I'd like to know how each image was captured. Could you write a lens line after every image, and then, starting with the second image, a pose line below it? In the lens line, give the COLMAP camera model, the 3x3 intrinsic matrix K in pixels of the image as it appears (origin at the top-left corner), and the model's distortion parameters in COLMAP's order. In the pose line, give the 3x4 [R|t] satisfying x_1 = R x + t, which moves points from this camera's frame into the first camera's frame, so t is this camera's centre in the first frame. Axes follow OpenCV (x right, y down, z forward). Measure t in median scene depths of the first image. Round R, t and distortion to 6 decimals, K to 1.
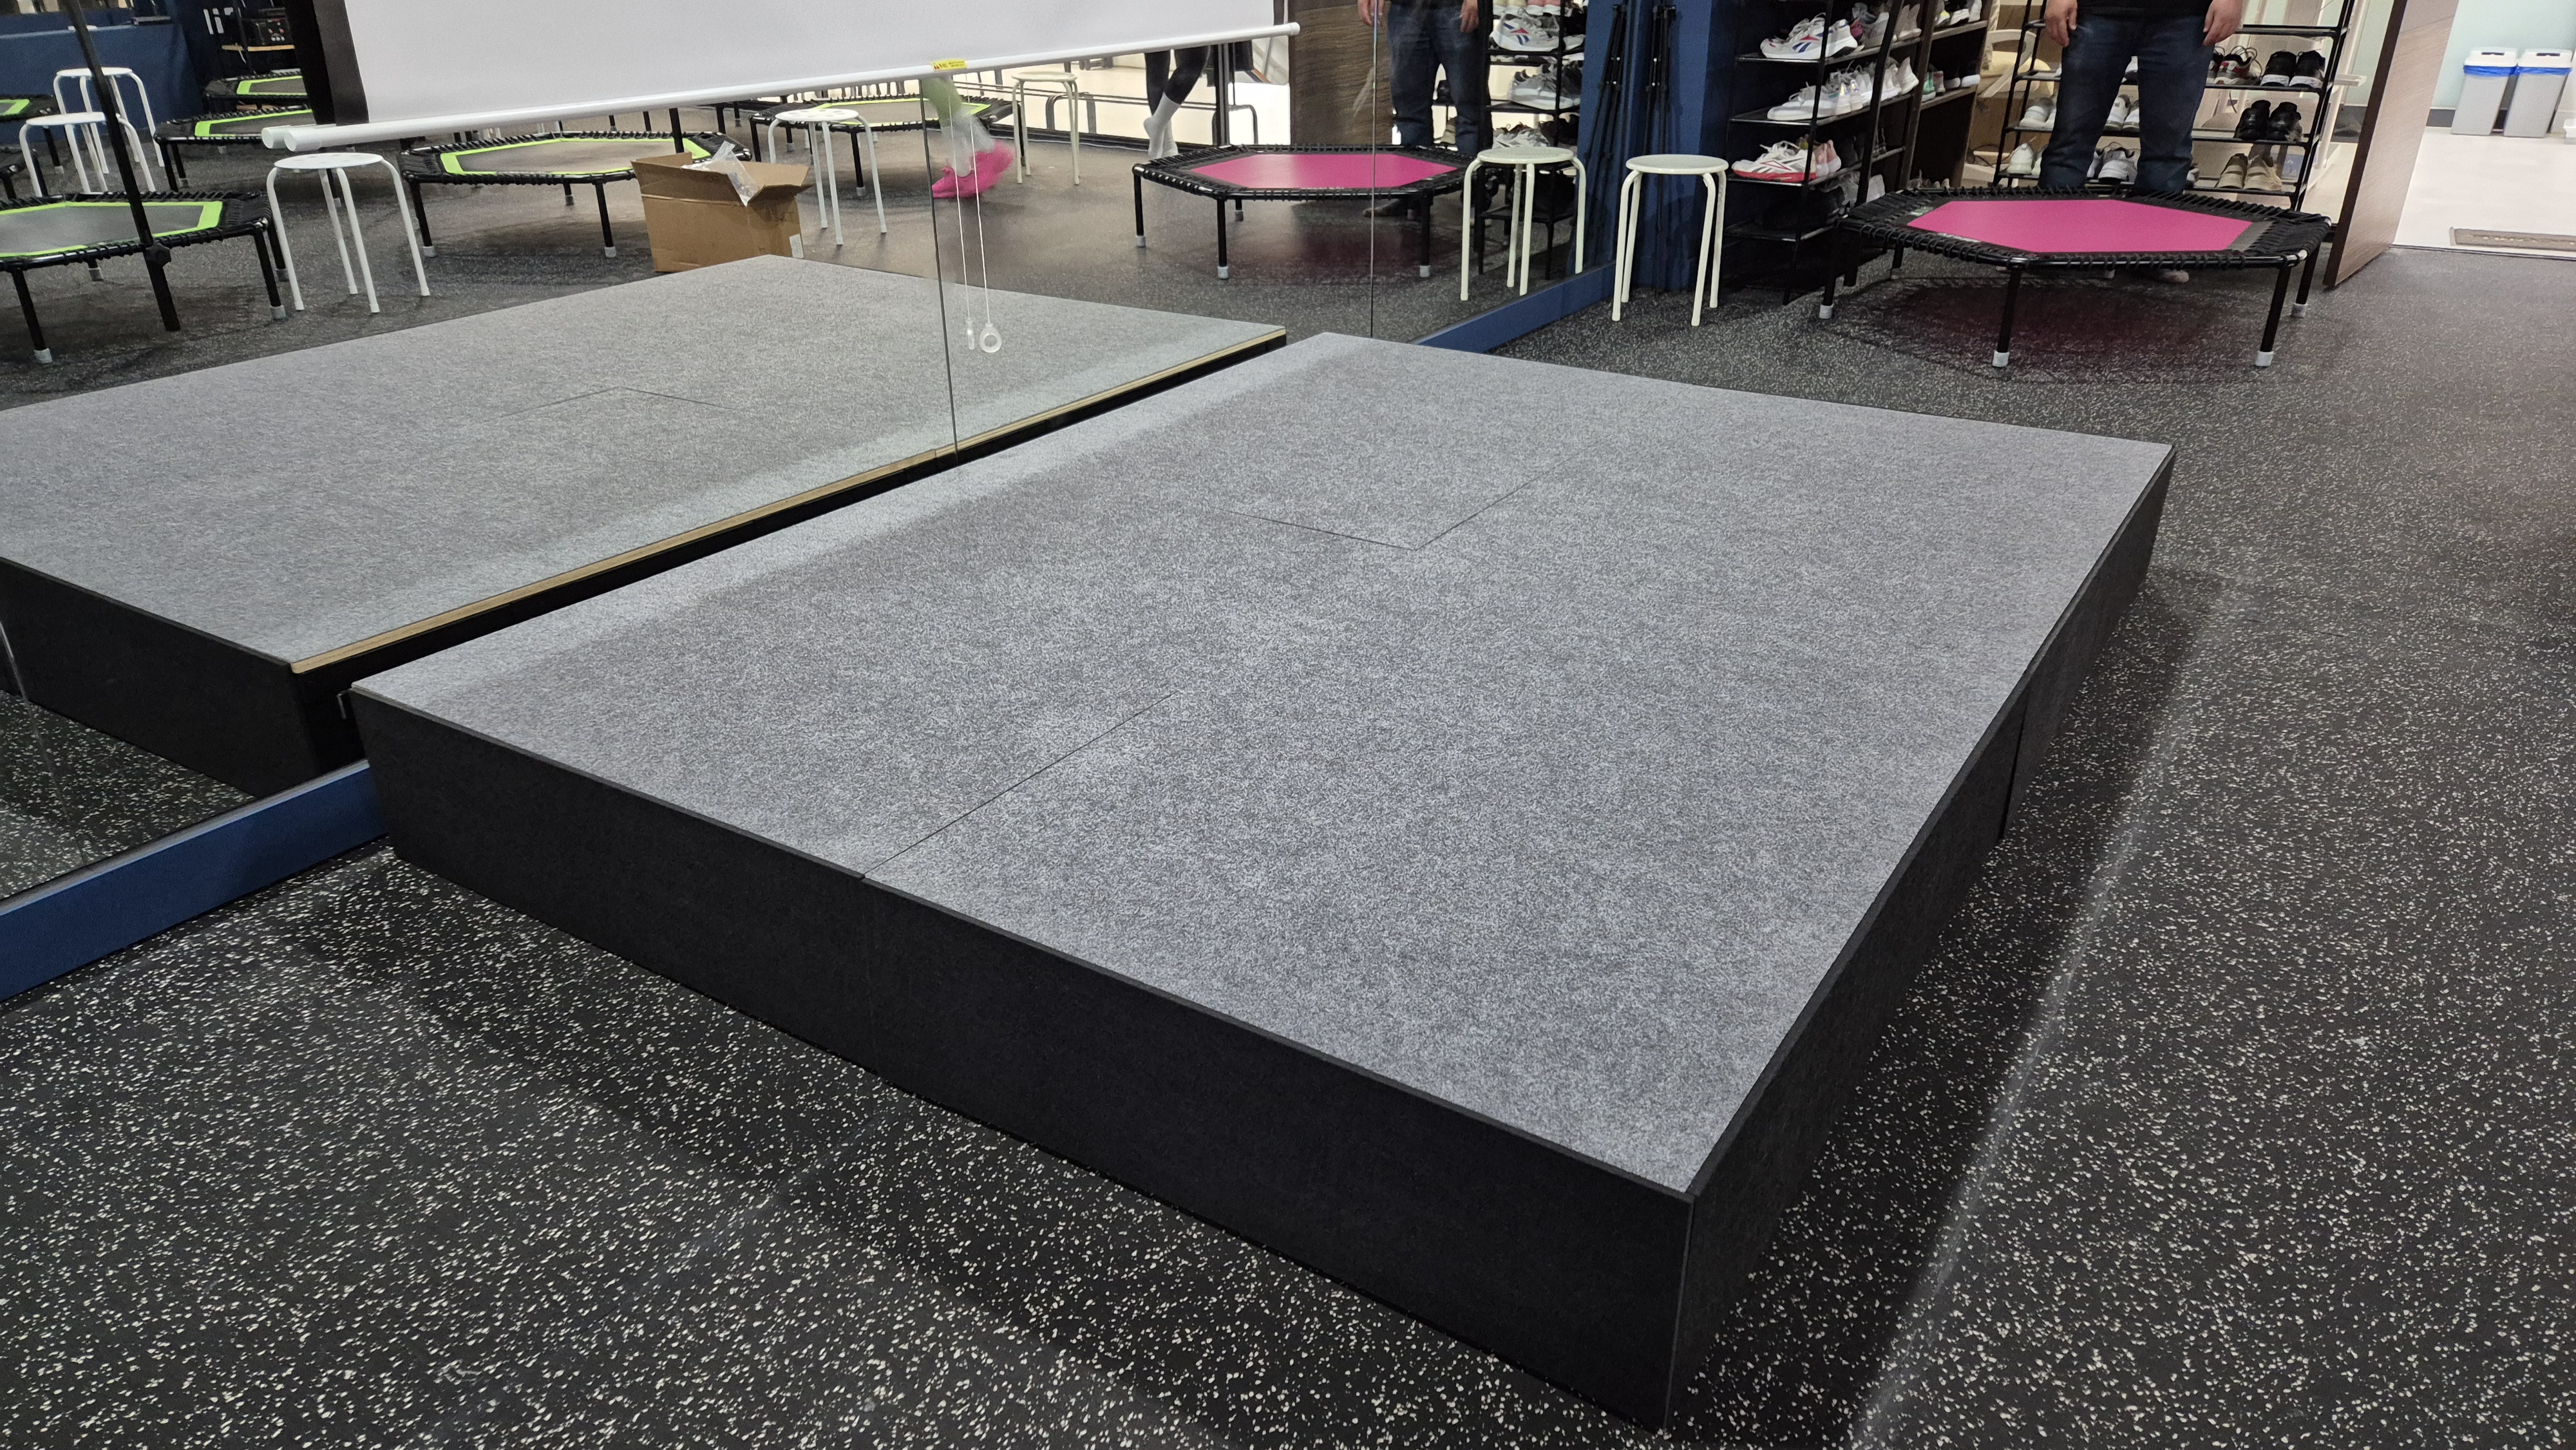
lens RADIAL K [[1707.5, 0, 1288.0], [0, 1707.5, 725.0], [0, 0, 1]] dist [0.048874, -0.039065]
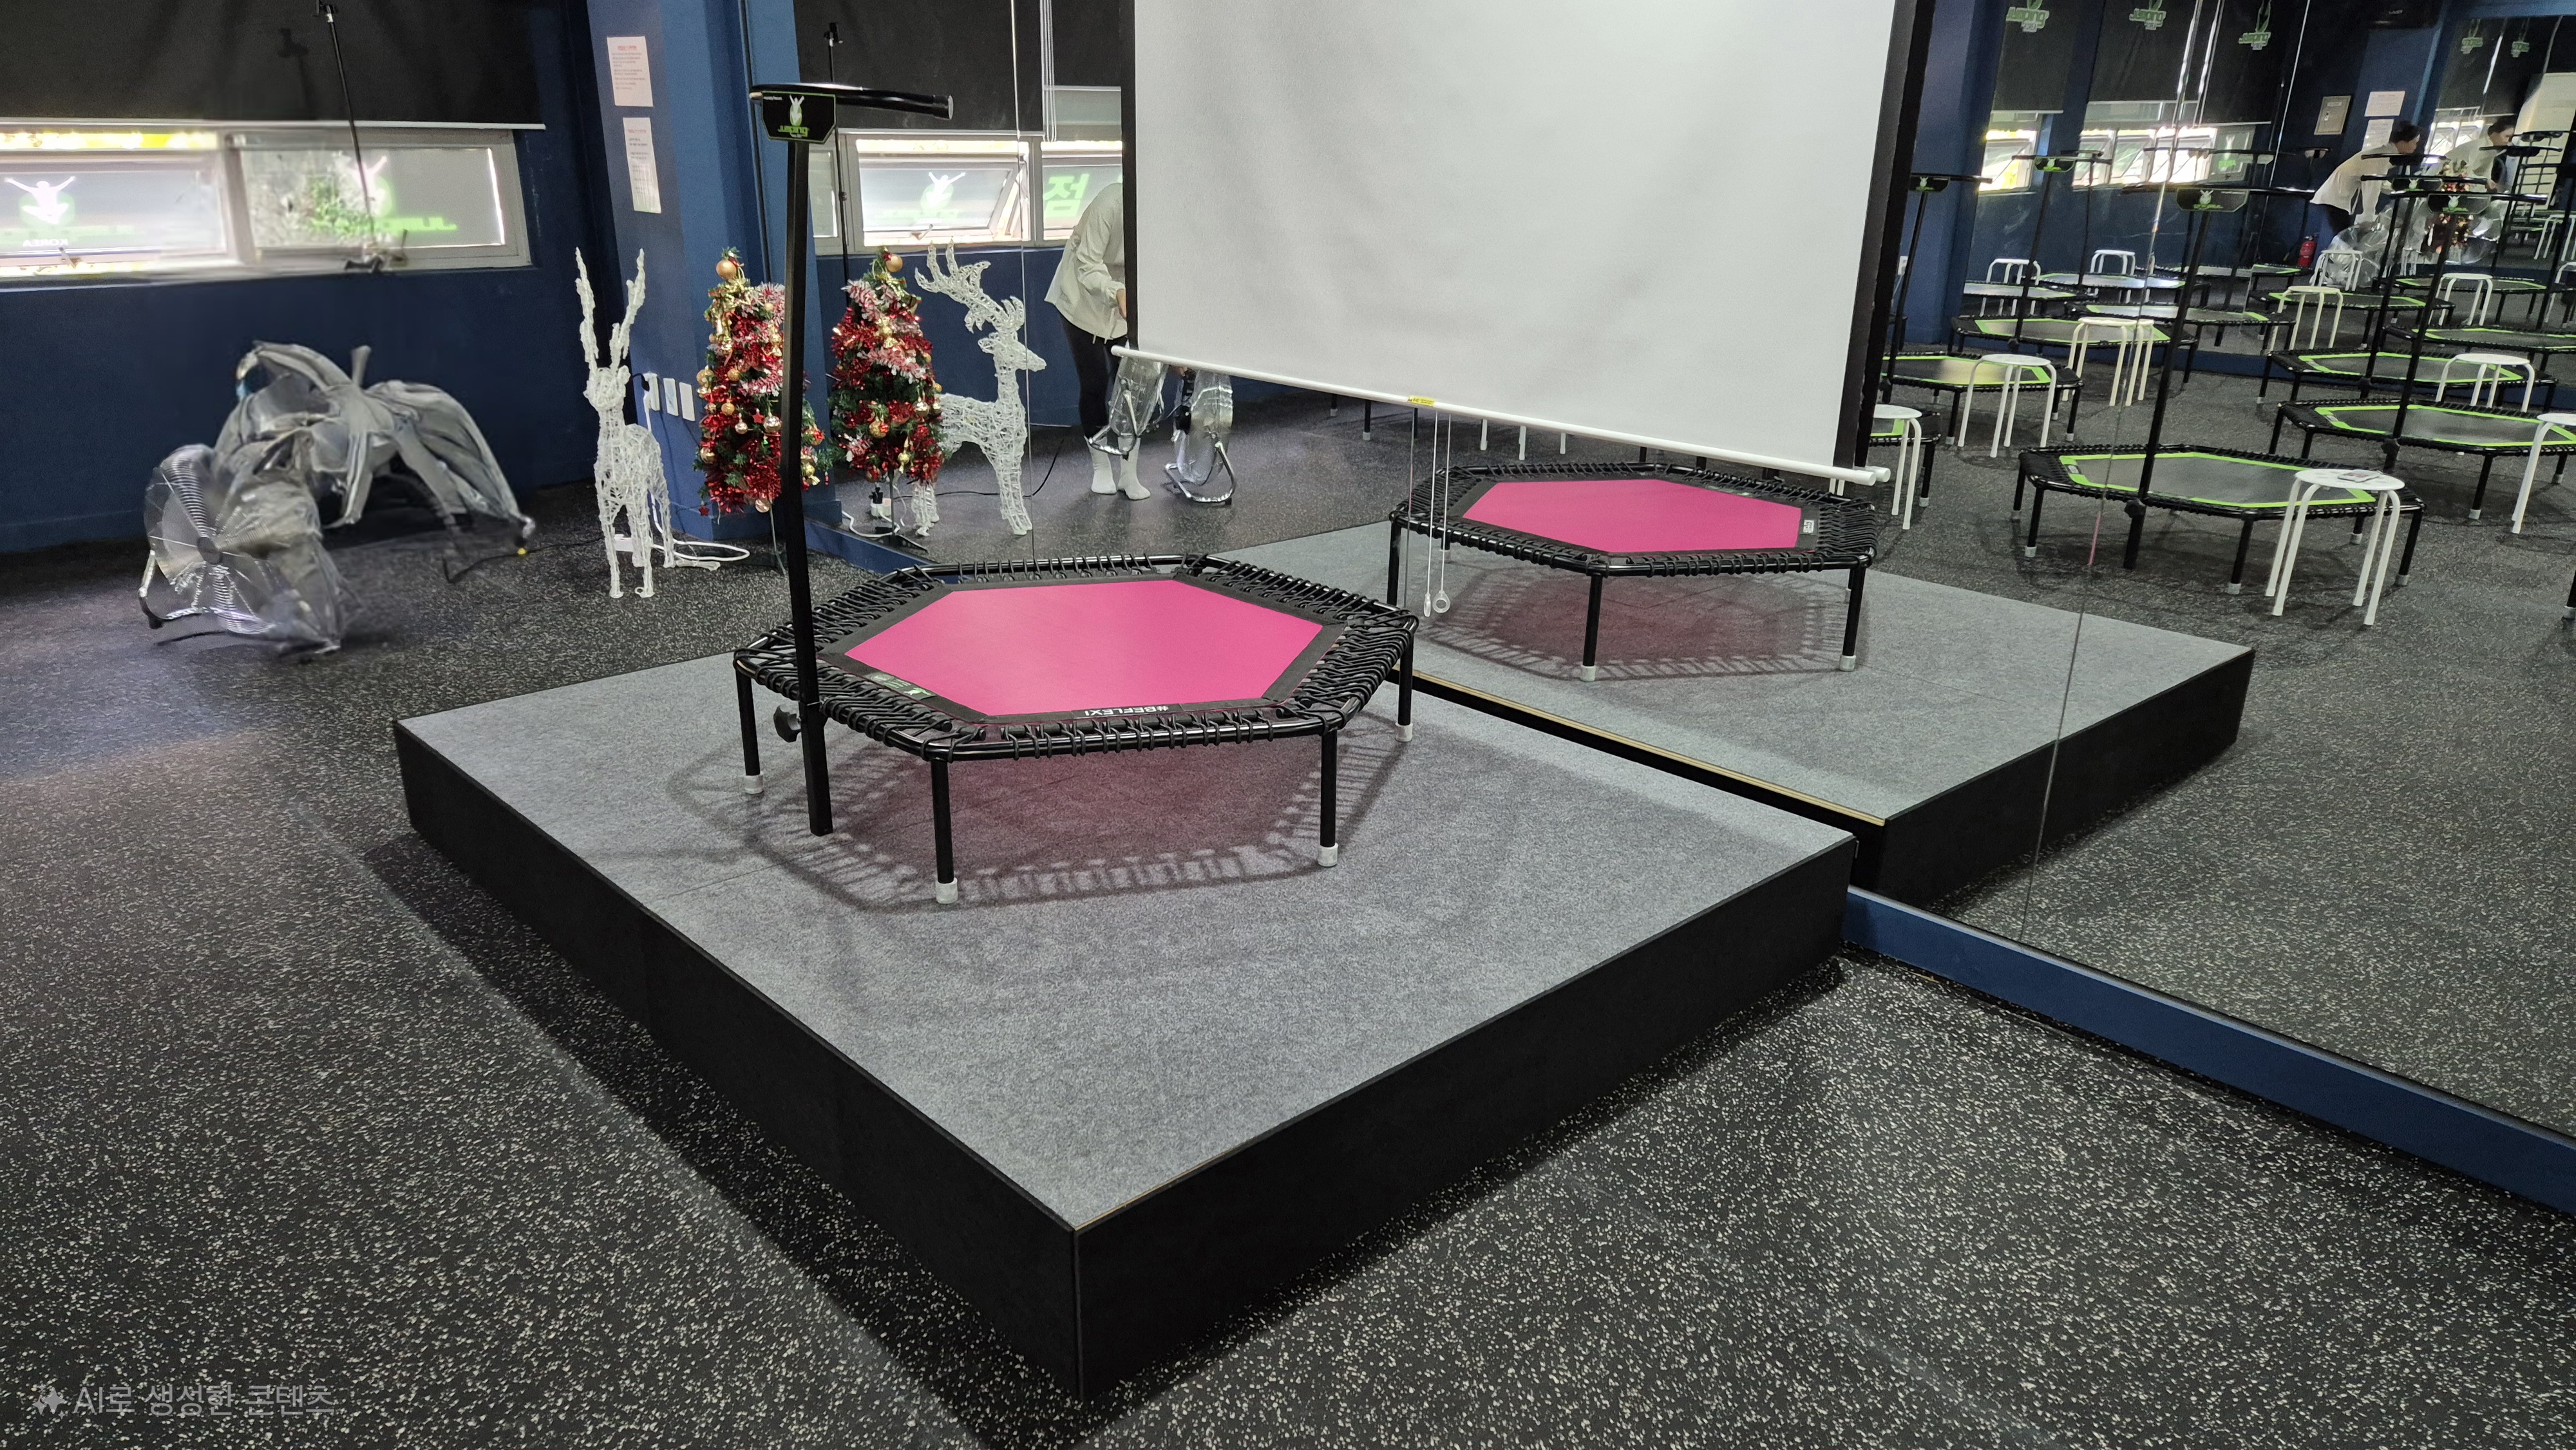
lens RADIAL K [[1758.2, 0, 1289.8], [0, 1758.2, 647.4], [0, 0, 1]] dist [0.031341, -0.004537]
pose [[-0.234277, 0.290871, -0.927636, 1.408782], [-0.435477, 0.821707, 0.367637, -0.837997], [0.869180, 0.490093, -0.065840, 1.339451]]
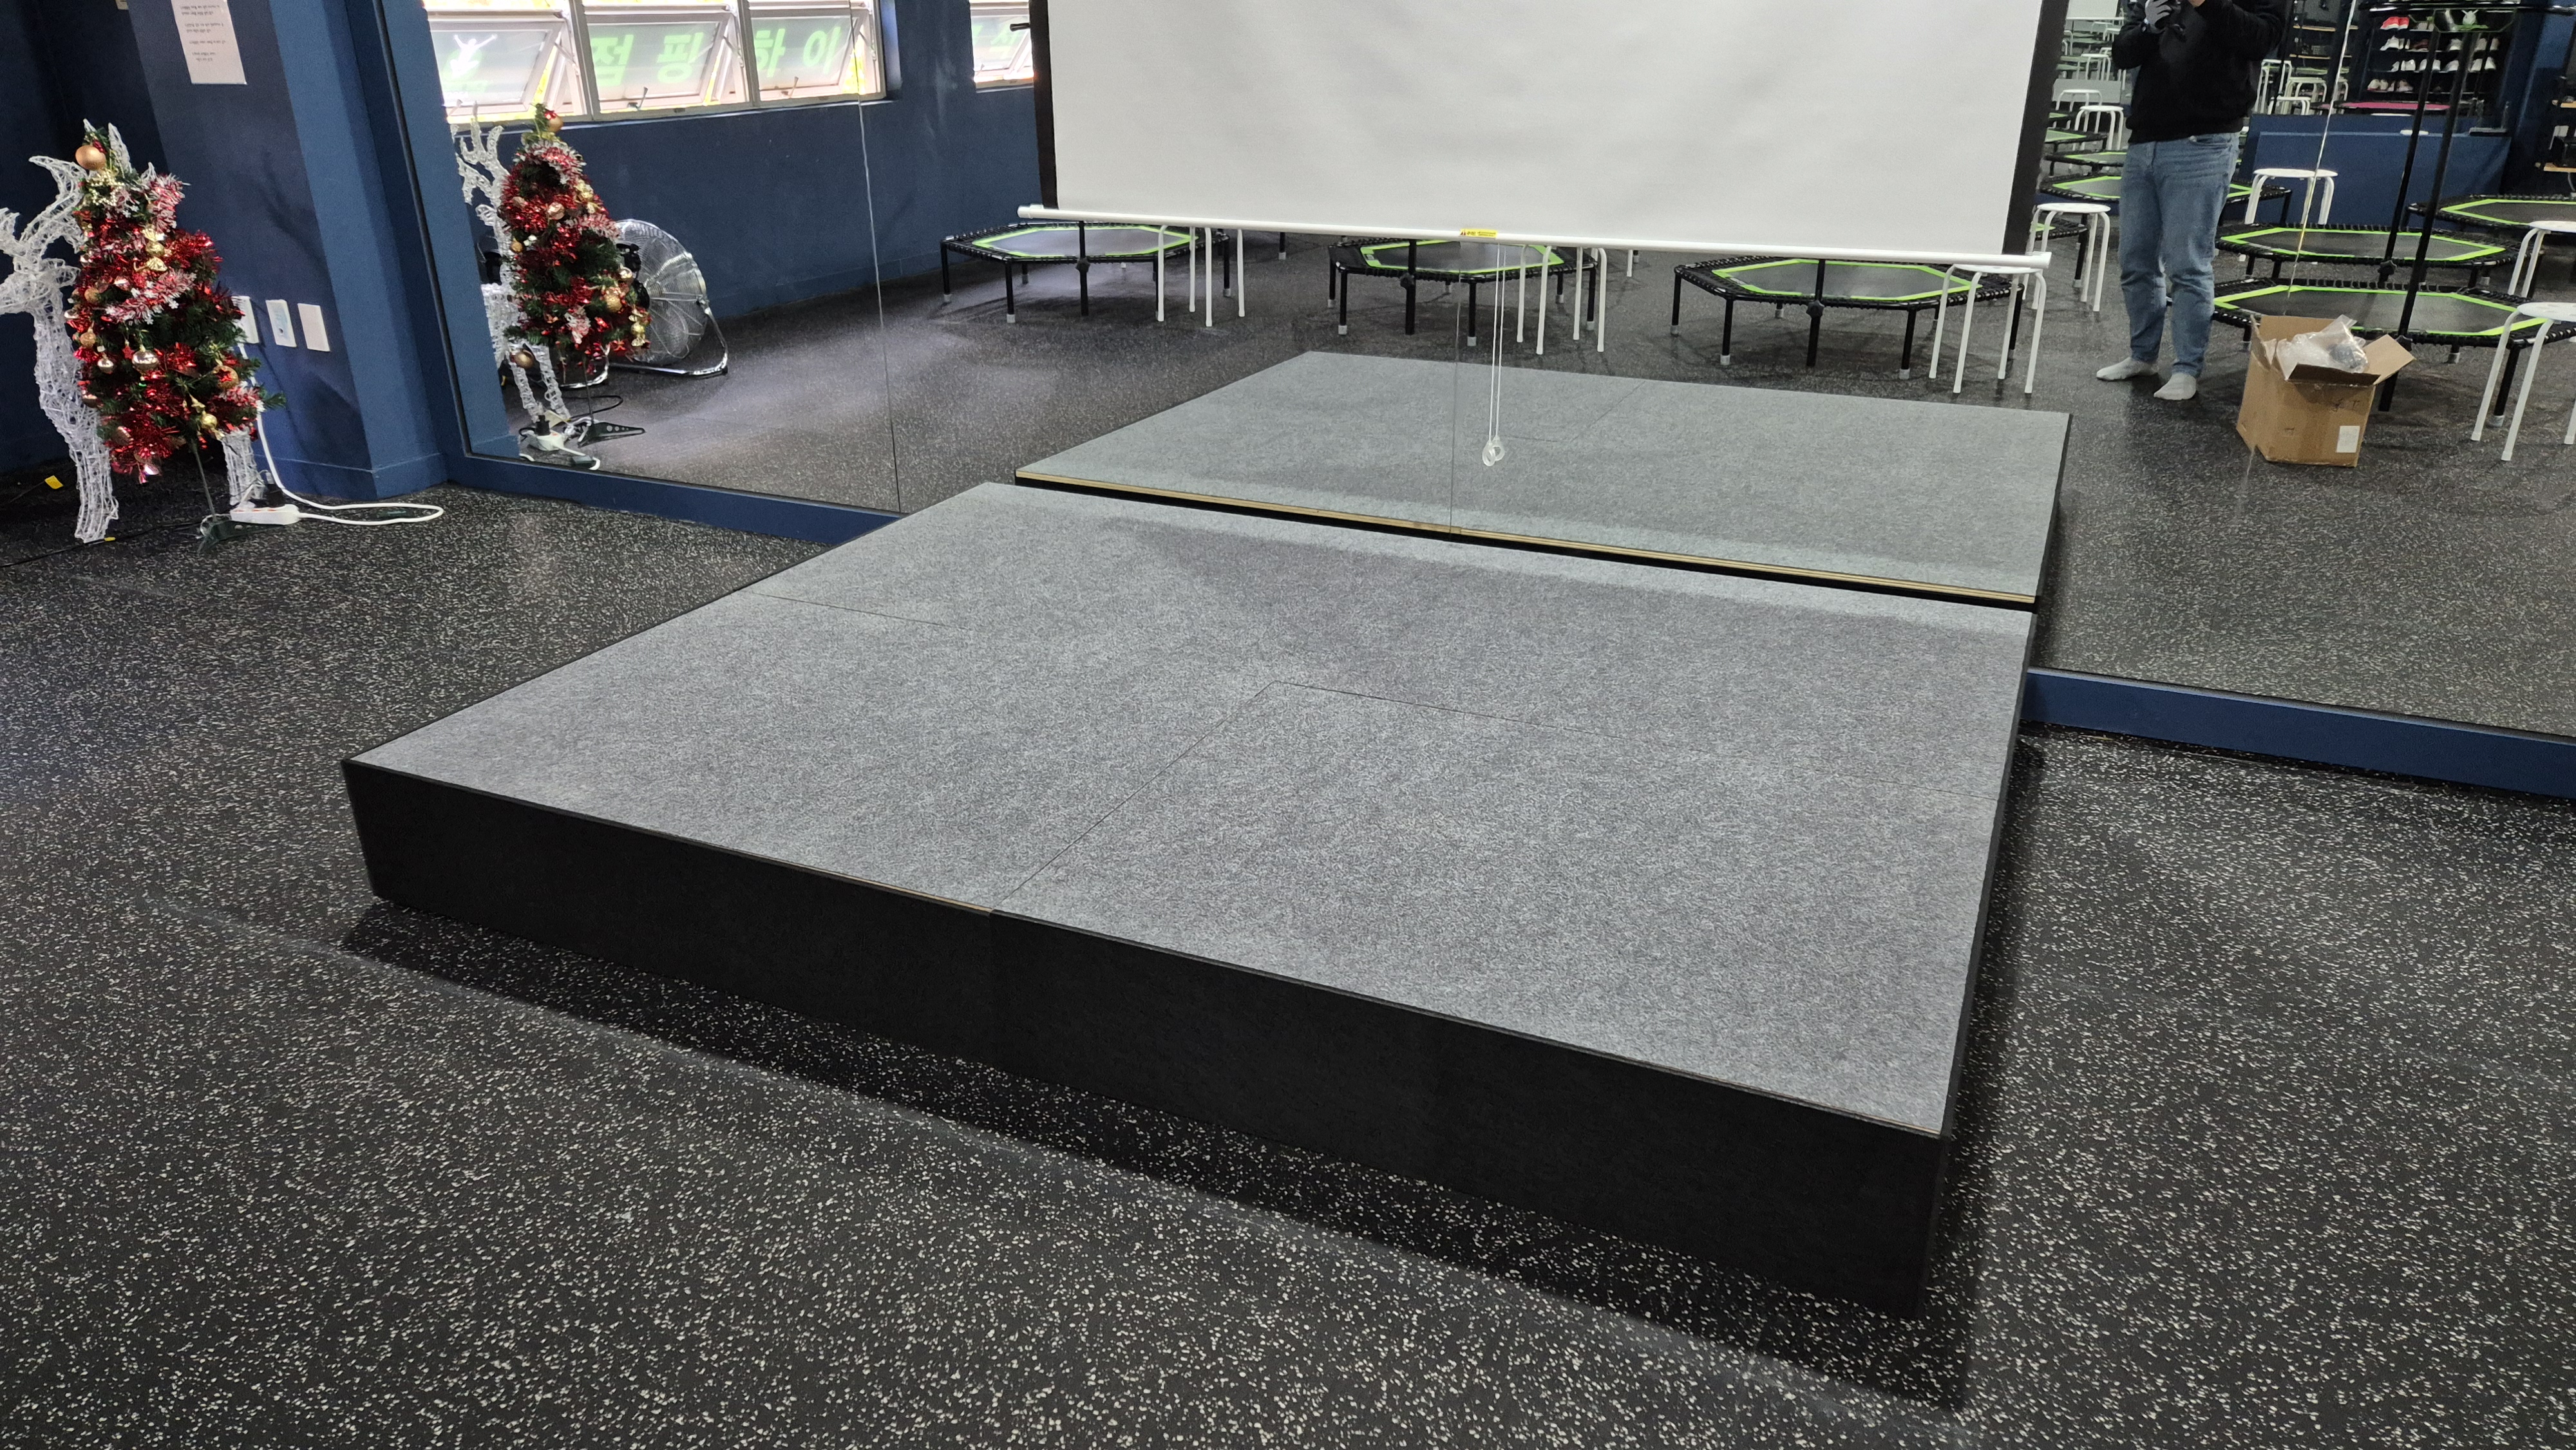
lens RADIAL K [[1758.2, 0, 1289.8], [0, 1758.2, 647.4], [0, 0, 1]] dist [0.031341, -0.004537]
pose [[0.157913, 0.354789, -0.921514, 1.300905], [-0.428845, 0.865261, 0.259644, -0.488168], [0.889469, 0.354186, 0.288786, 0.757766]]
